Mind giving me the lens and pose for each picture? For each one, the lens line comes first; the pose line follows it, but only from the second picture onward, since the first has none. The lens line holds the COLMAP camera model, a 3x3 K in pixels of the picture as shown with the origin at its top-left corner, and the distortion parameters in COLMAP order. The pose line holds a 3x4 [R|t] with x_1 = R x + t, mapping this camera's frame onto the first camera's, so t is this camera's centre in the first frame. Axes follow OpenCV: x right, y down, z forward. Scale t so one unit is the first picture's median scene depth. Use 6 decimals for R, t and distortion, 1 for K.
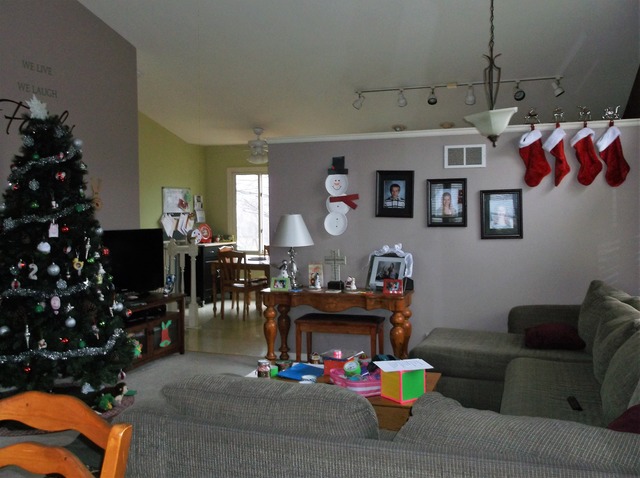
lens RADIAL K [[611.6, 0, 320.0], [0, 611.6, 239.0], [0, 0, 1]] dist [0.001220, -0.001679]
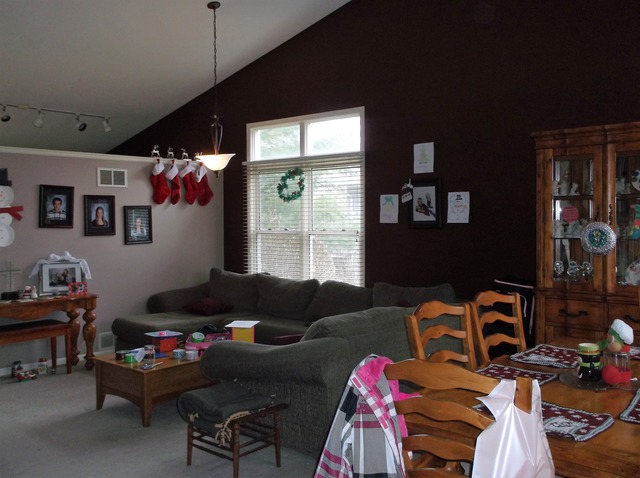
lens RADIAL K [[611.6, 0, 320.0], [0, 611.6, 239.0], [0, 0, 1]] dist [0.001220, -0.001679]
pose [[0.384651, -0.022226, 0.922795, -0.726699], [0.051365, 0.998676, 0.002643, 0.005867], [-0.921632, 0.046383, 0.385283, 0.143884]]
